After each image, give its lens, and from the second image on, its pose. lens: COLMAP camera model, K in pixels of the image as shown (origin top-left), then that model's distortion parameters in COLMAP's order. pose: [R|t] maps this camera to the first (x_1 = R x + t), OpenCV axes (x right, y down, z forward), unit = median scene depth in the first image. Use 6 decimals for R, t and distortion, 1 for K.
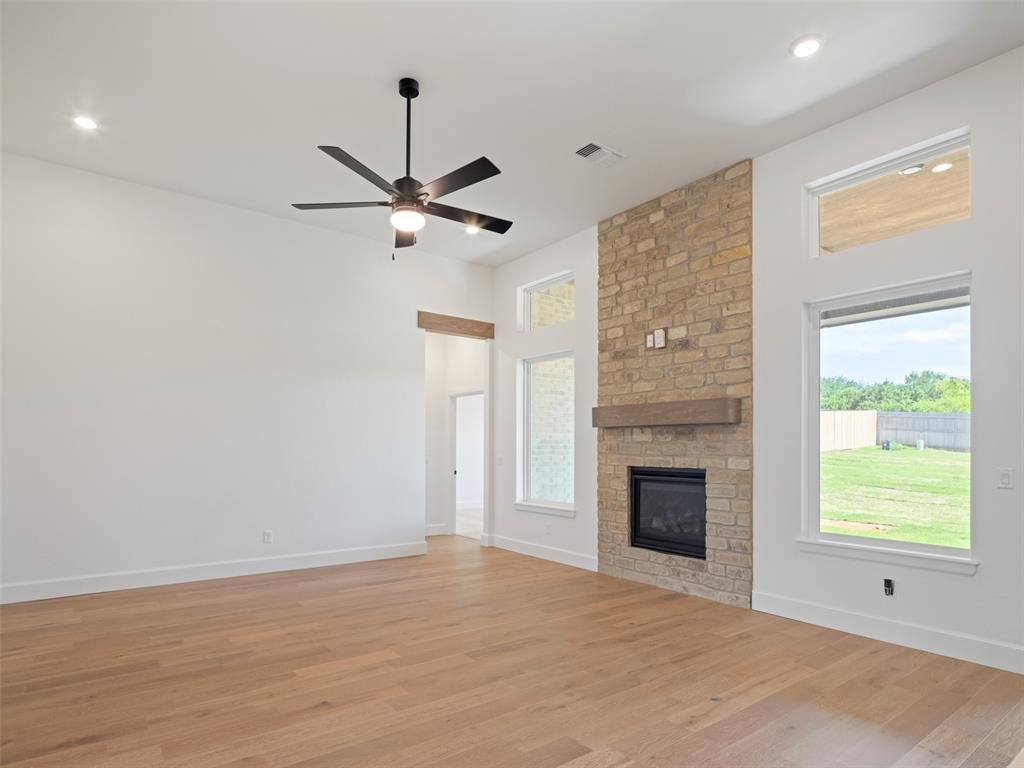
lens RADIAL K [[573.7, 0, 508.5], [0, 573.7, 451.4], [0, 0, 1]] dist [-0.004914, -0.000409]
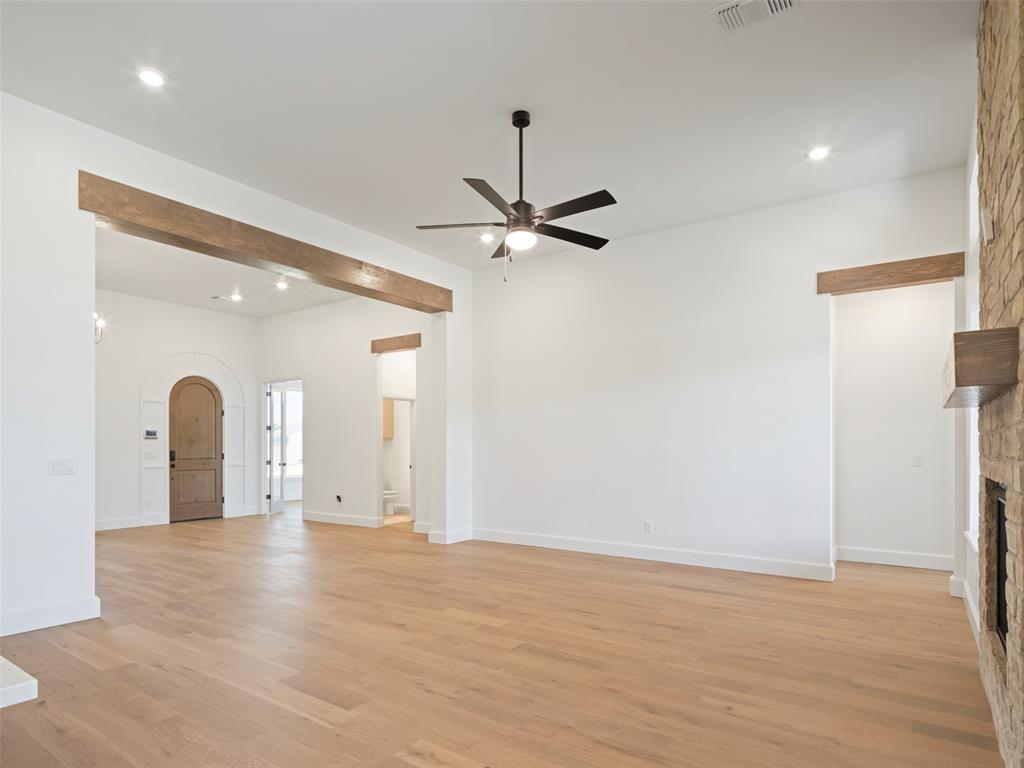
lens RADIAL K [[587.6, 0, 506.2], [0, 587.6, 448.0], [0, 0, 1]] dist [-0.006482, -0.000649]
pose [[0.299455, -0.001797, -0.954109, 0.553557], [-0.004163, 0.999986, -0.003190, 0.002166], [0.954101, 0.004927, 0.299444, 0.388639]]
